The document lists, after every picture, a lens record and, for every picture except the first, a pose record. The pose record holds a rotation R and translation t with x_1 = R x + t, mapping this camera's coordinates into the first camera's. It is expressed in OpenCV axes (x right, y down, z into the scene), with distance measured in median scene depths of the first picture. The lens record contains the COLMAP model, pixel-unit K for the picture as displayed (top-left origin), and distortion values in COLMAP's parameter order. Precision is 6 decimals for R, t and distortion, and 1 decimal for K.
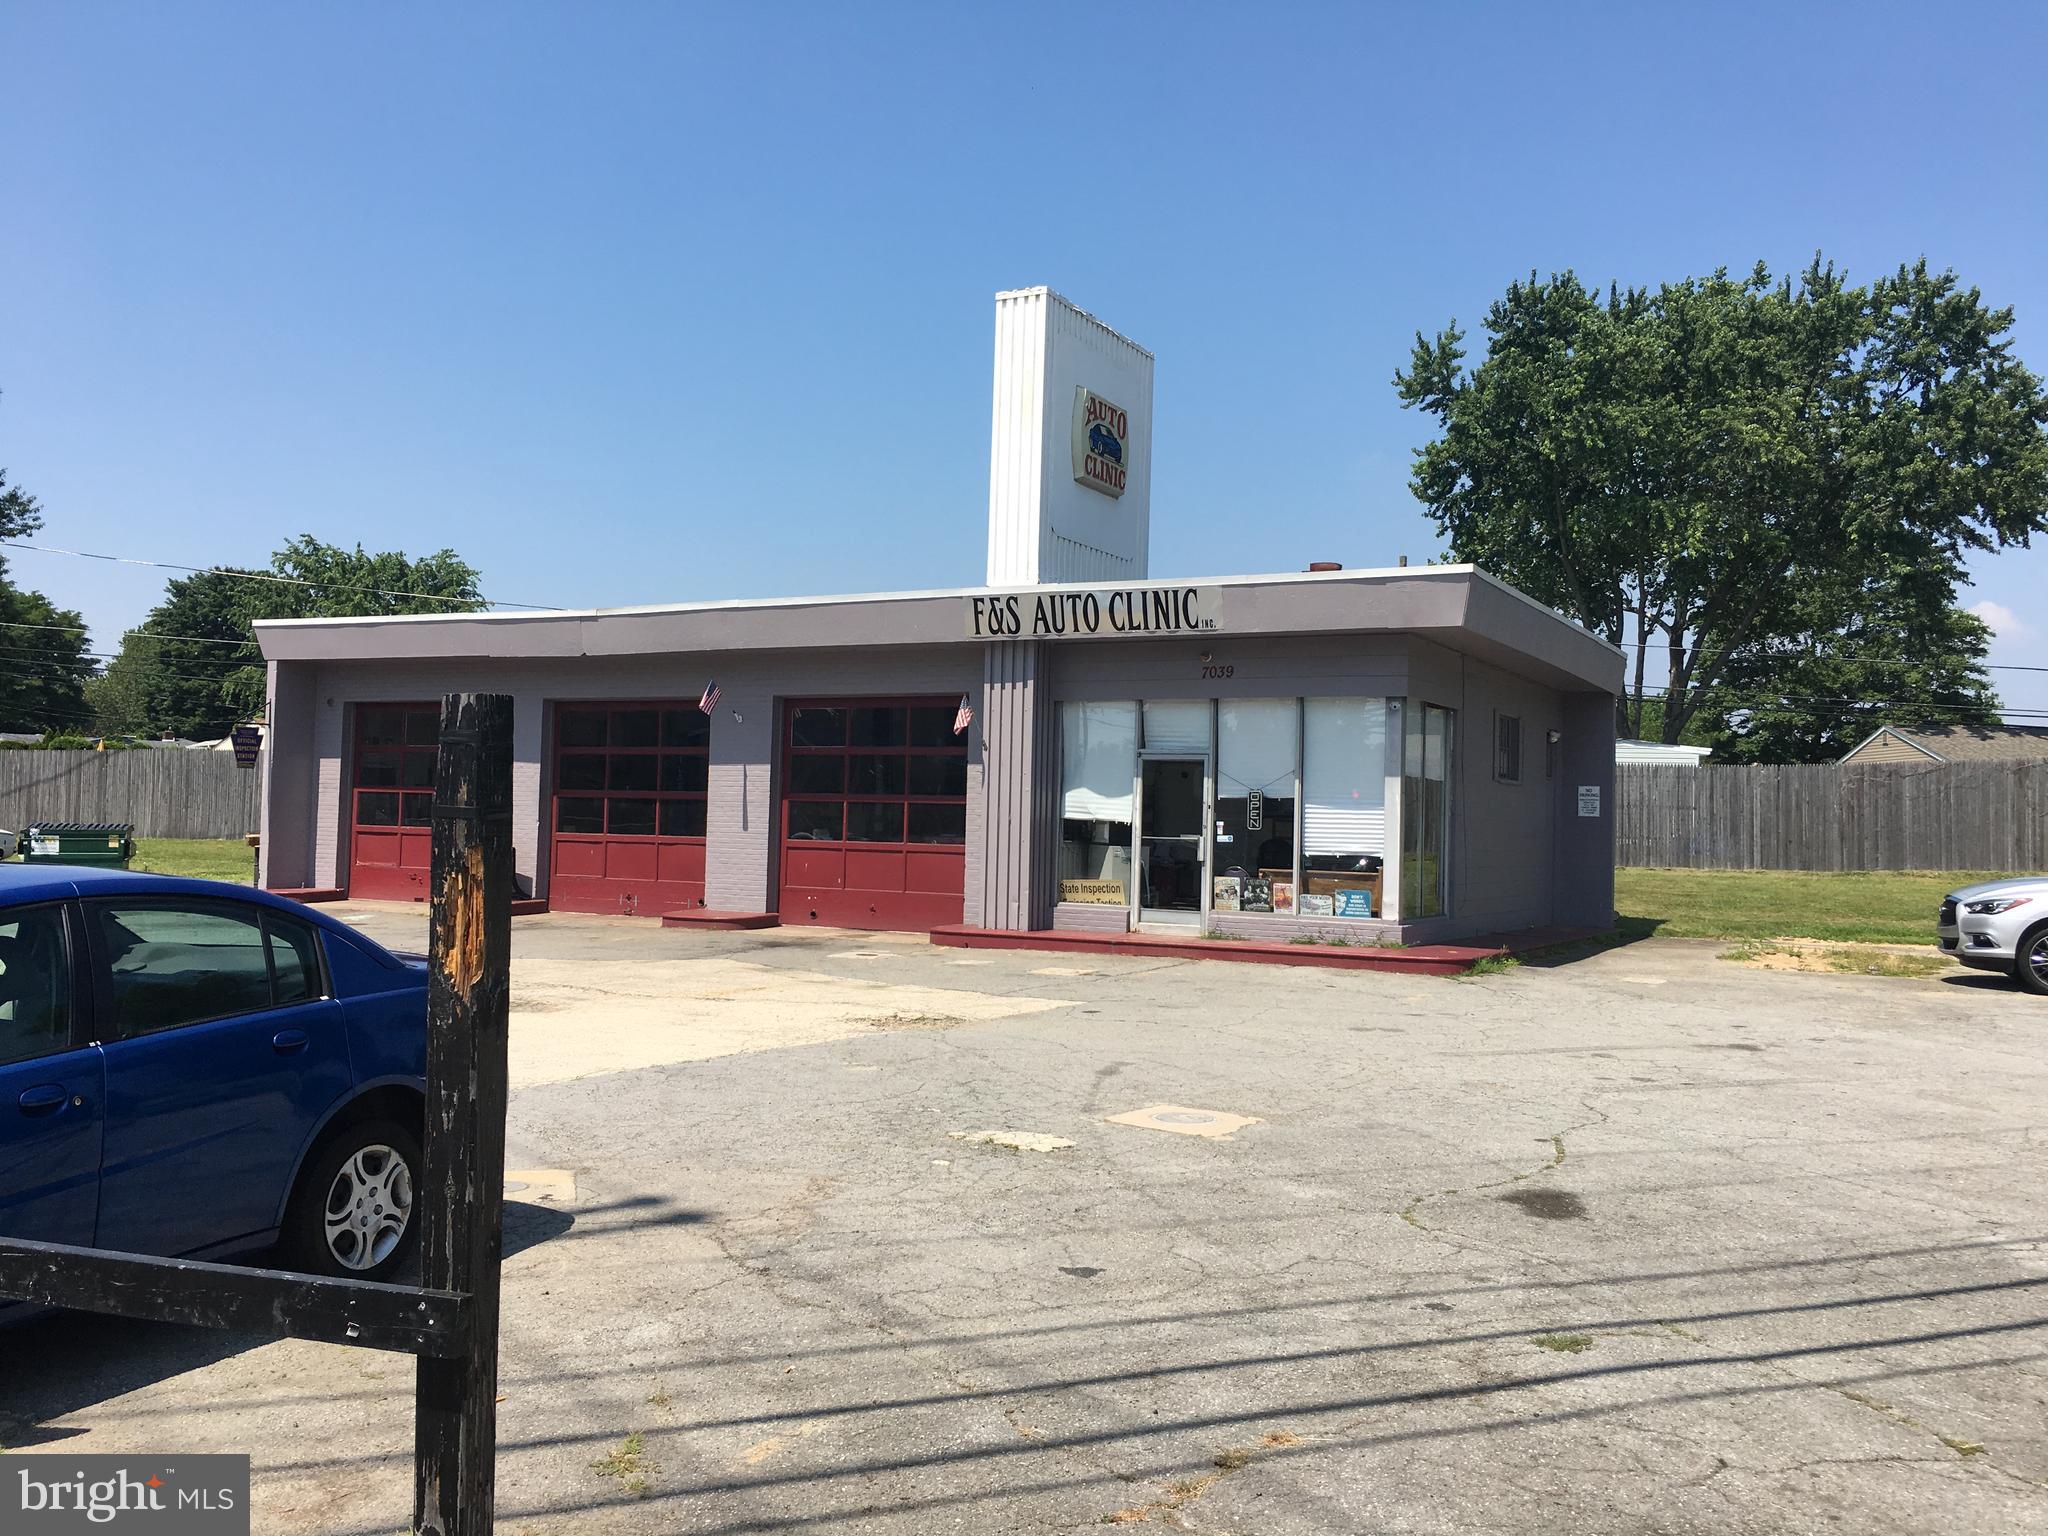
lens RADIAL K [[1776.4, 0, 1024.0], [0, 1776.4, 768.0], [0, 0, 1]] dist [0.069968, -0.118166]
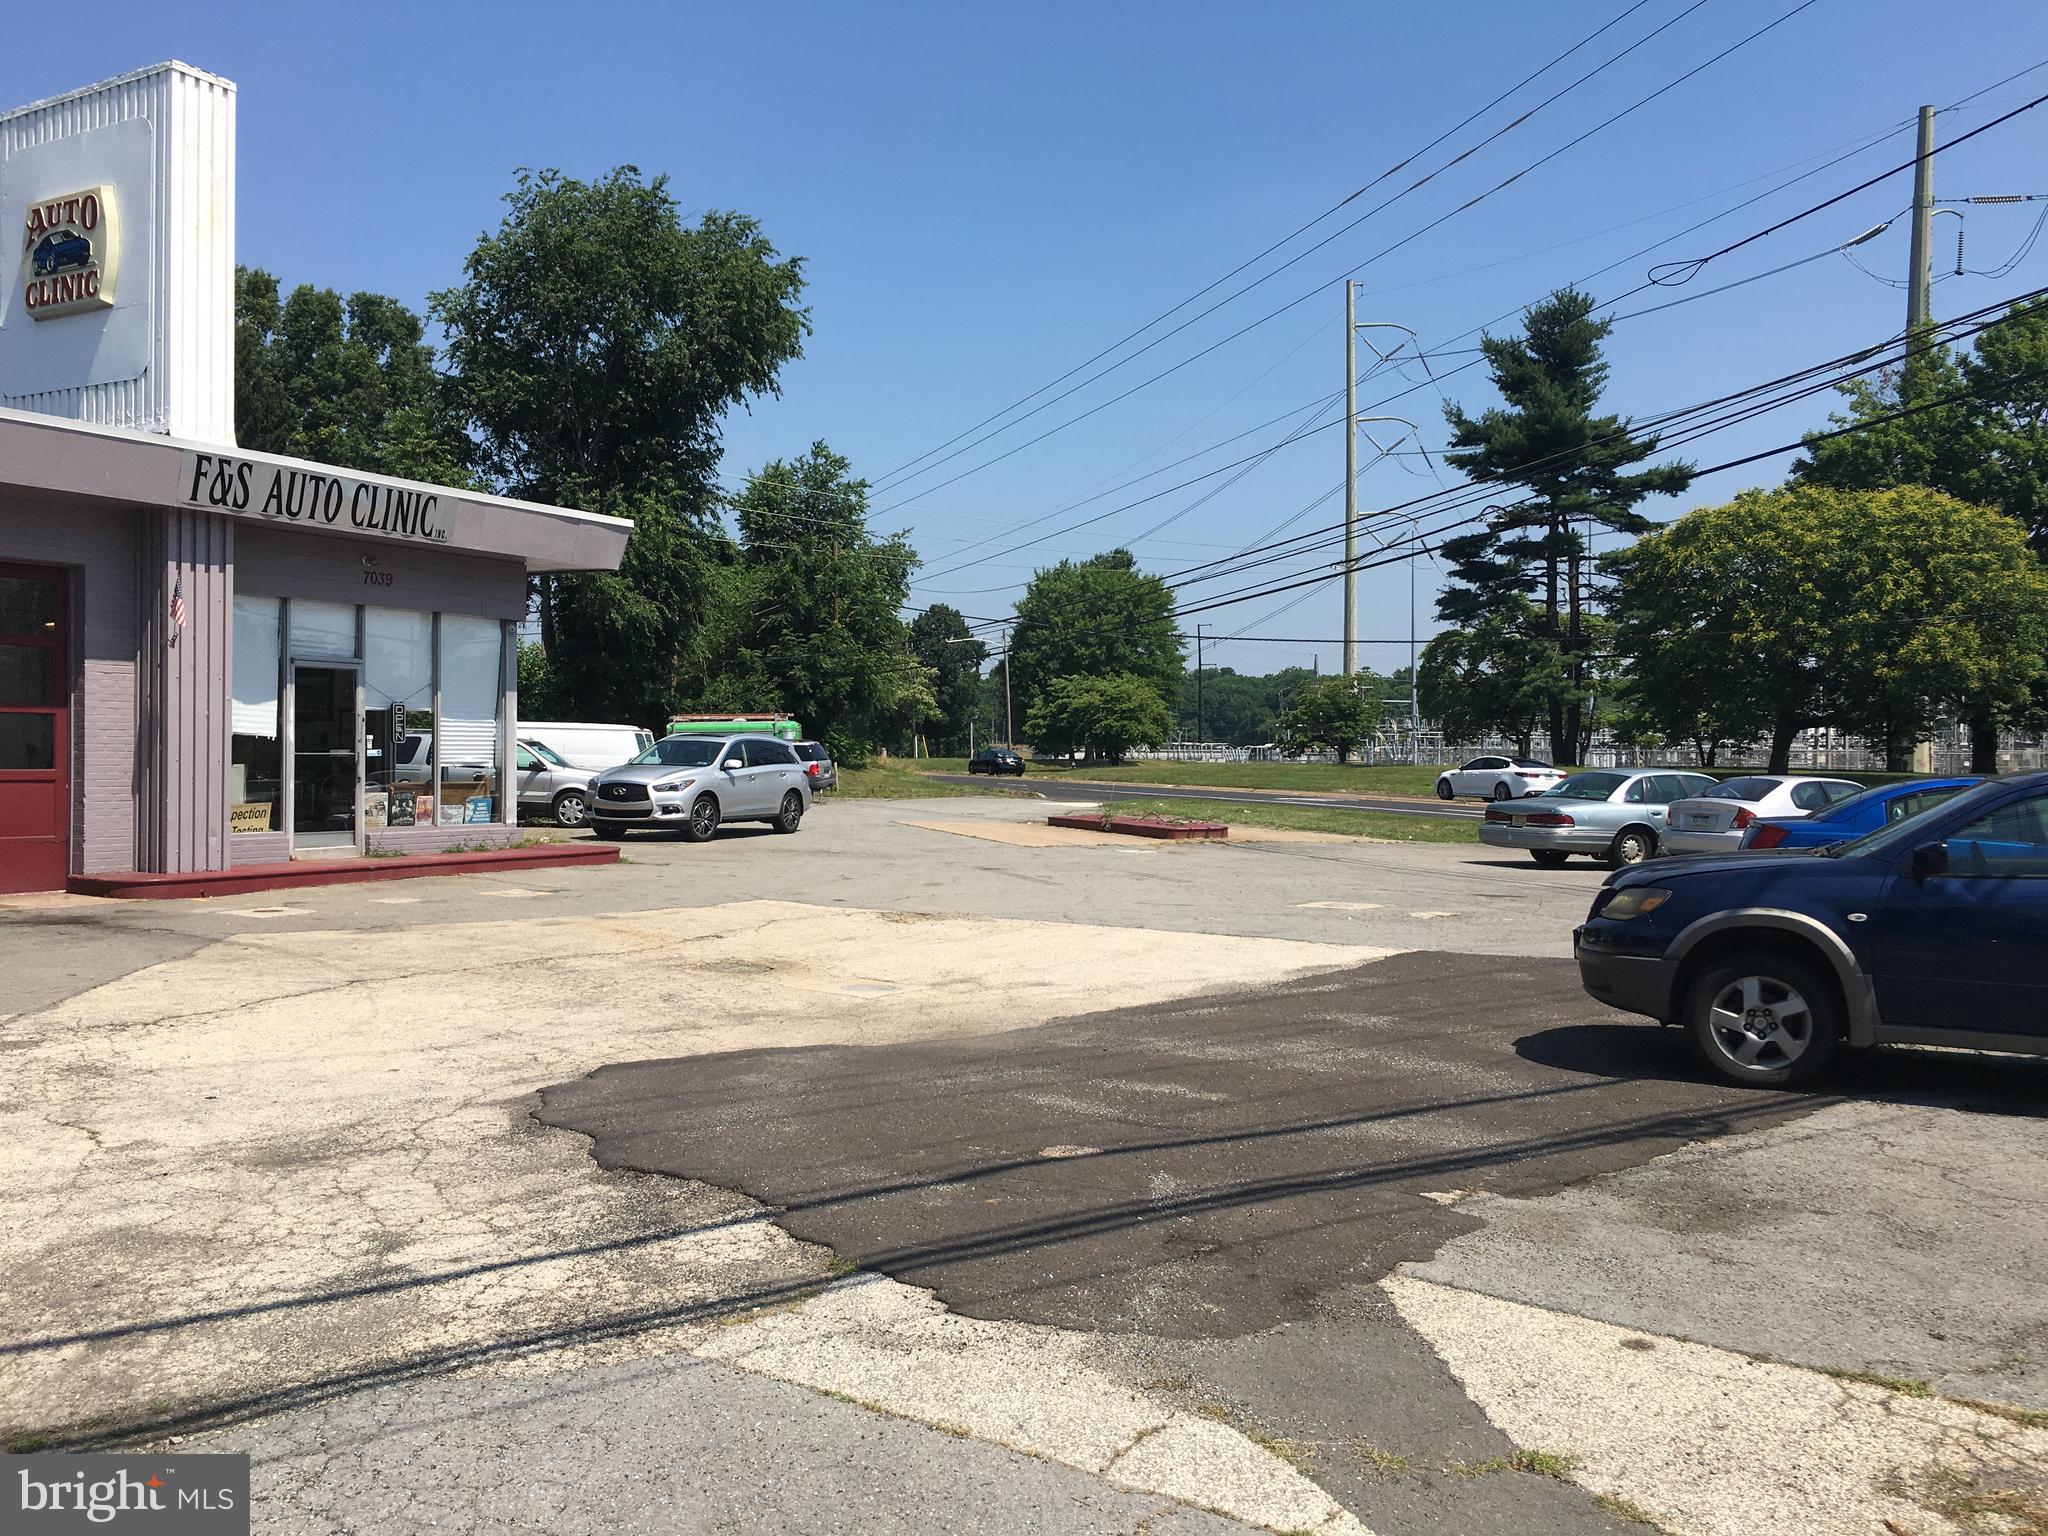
lens RADIAL K [[1776.4, 0, 1024.0], [0, 1776.4, 768.0], [0, 0, 1]] dist [0.069968, -0.118166]
pose [[-0.004992, -0.033079, 0.999440, -0.837200], [-0.041223, 0.998610, 0.032846, 0.001688], [-0.999137, -0.041036, -0.006349, 0.642984]]
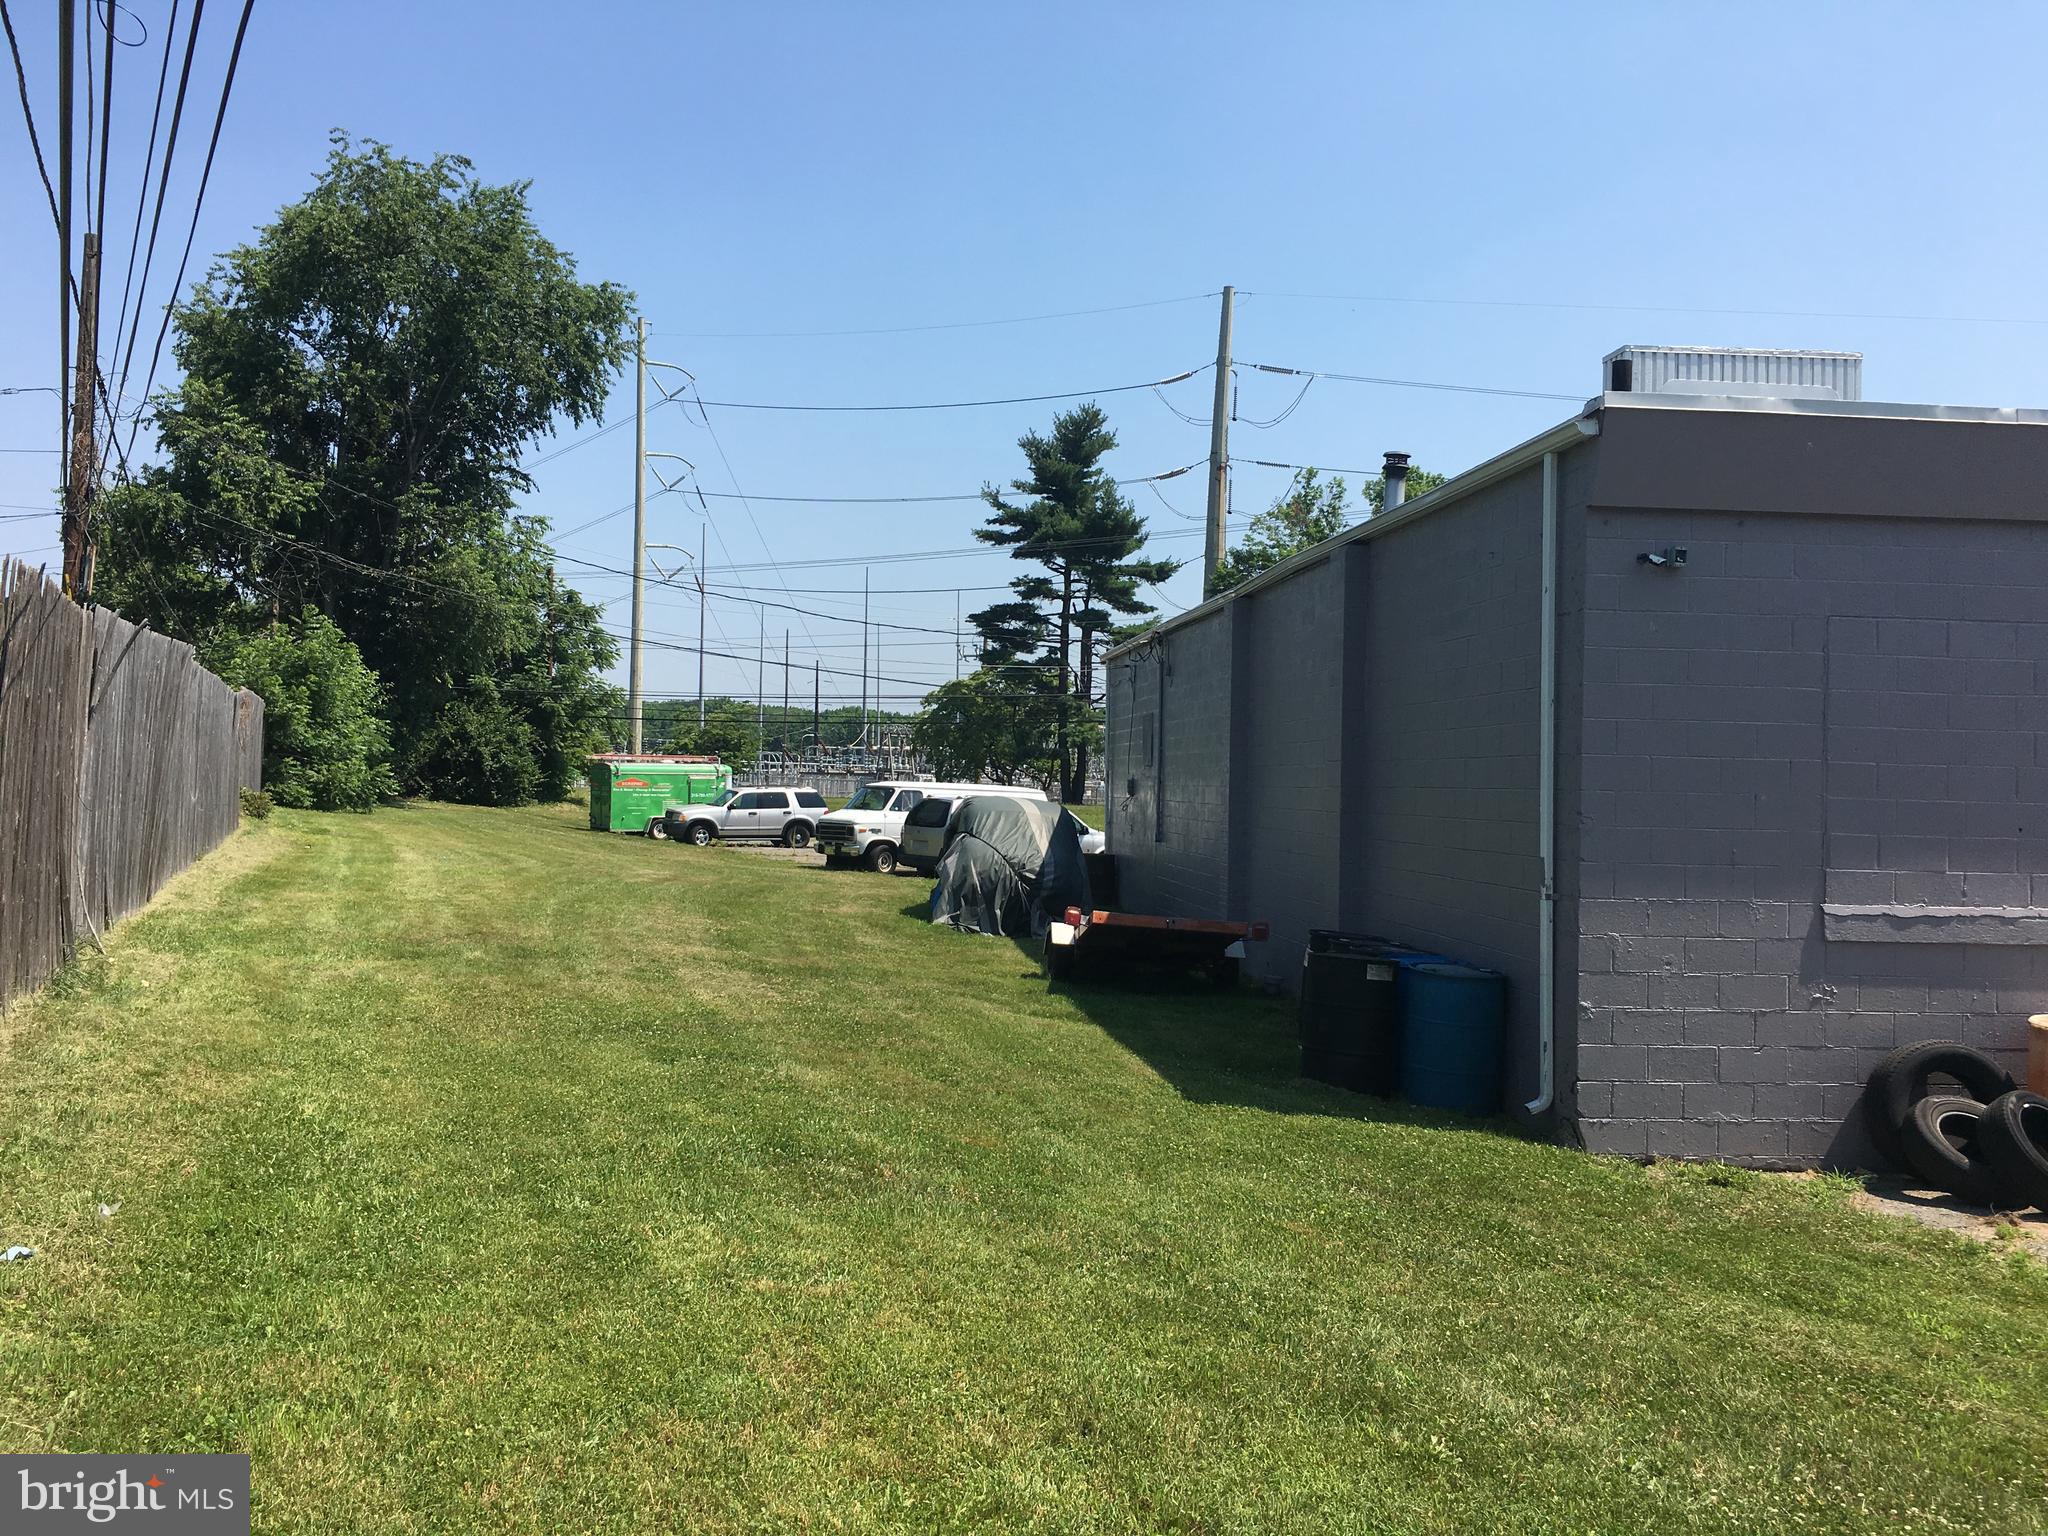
lens RADIAL K [[1739.8, 0, 1108.1], [0, 1739.8, 774.0], [0, 0, 1]] dist [0.000562, 0.219764]
pose [[-0.583875, -0.034699, 0.811102, -0.649949], [-0.068348, 0.997640, -0.006521, 0.024272], [-0.808962, -0.059244, -0.584869, 2.005382]]
